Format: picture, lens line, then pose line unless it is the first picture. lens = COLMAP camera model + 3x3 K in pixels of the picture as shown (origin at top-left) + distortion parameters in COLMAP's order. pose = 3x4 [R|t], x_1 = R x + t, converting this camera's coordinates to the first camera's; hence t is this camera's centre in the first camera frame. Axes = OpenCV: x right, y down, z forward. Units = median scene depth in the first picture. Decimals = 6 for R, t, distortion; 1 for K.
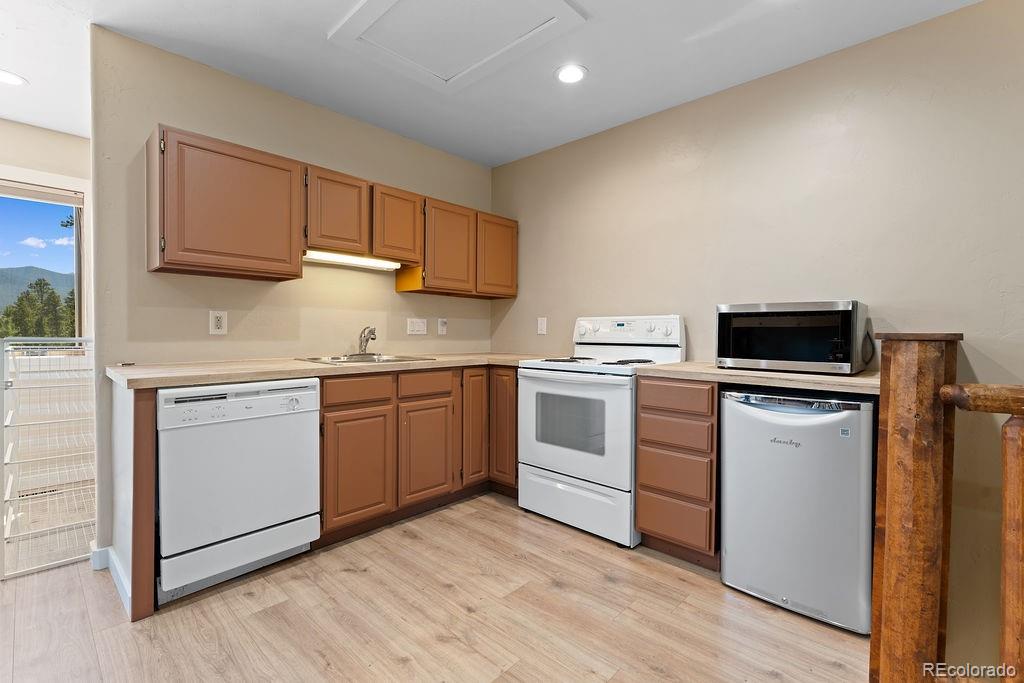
lens RADIAL K [[463.7, 0, 510.1], [0, 463.7, 339.8], [0, 0, 1]] dist [-0.001597, -0.000644]
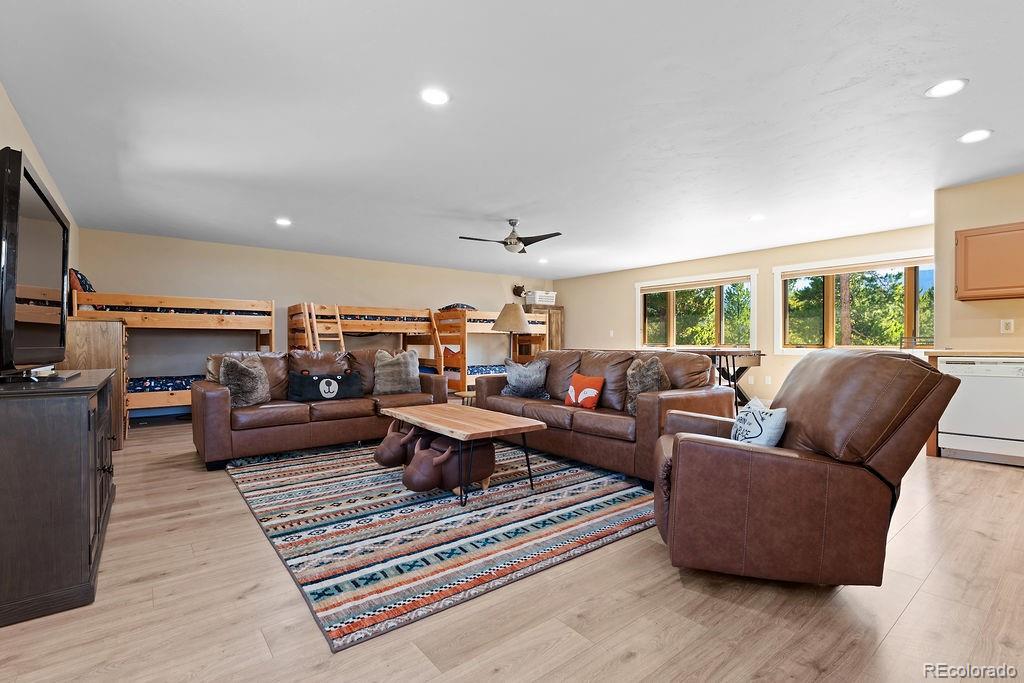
lens RADIAL K [[463.7, 0, 508.8], [0, 463.7, 345.6], [0, 0, 1]] dist [-0.001597, -0.000644]
pose [[-0.138615, -0.006090, -0.990328, 1.523558], [-0.011456, 0.999924, -0.004546, 0.073439], [0.990280, 0.010715, -0.138674, -0.663038]]
